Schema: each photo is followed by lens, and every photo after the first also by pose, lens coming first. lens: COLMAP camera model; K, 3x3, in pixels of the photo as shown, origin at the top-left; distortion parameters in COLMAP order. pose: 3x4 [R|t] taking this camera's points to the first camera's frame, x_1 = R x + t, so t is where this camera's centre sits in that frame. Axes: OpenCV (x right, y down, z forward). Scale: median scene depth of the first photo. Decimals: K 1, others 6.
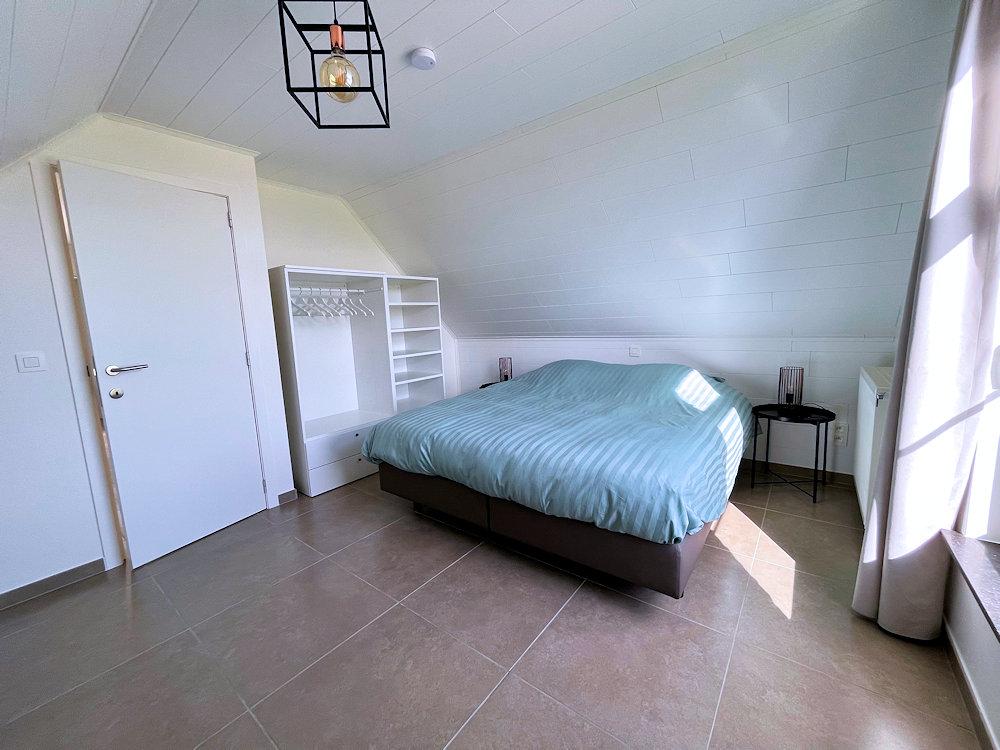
lens RADIAL K [[407.2, 0, 513.1], [0, 407.2, 374.7], [0, 0, 1]] dist [-0.000656, -0.000024]
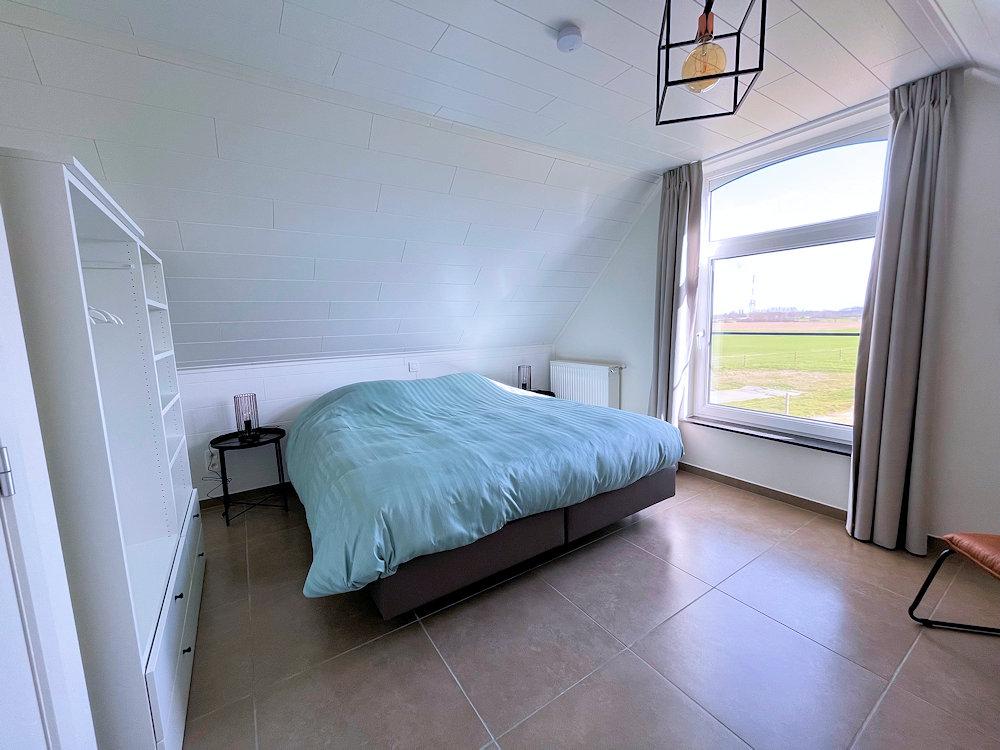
lens RADIAL K [[407.2, 0, 513.1], [0, 407.2, 374.7], [0, 0, 1]] dist [-0.000656, -0.000024]
pose [[0.334123, -0.092818, 0.937948, -1.278280], [0.154848, 0.987023, 0.042513, -0.096484], [-0.929722, 0.131035, 0.344160, 0.975766]]
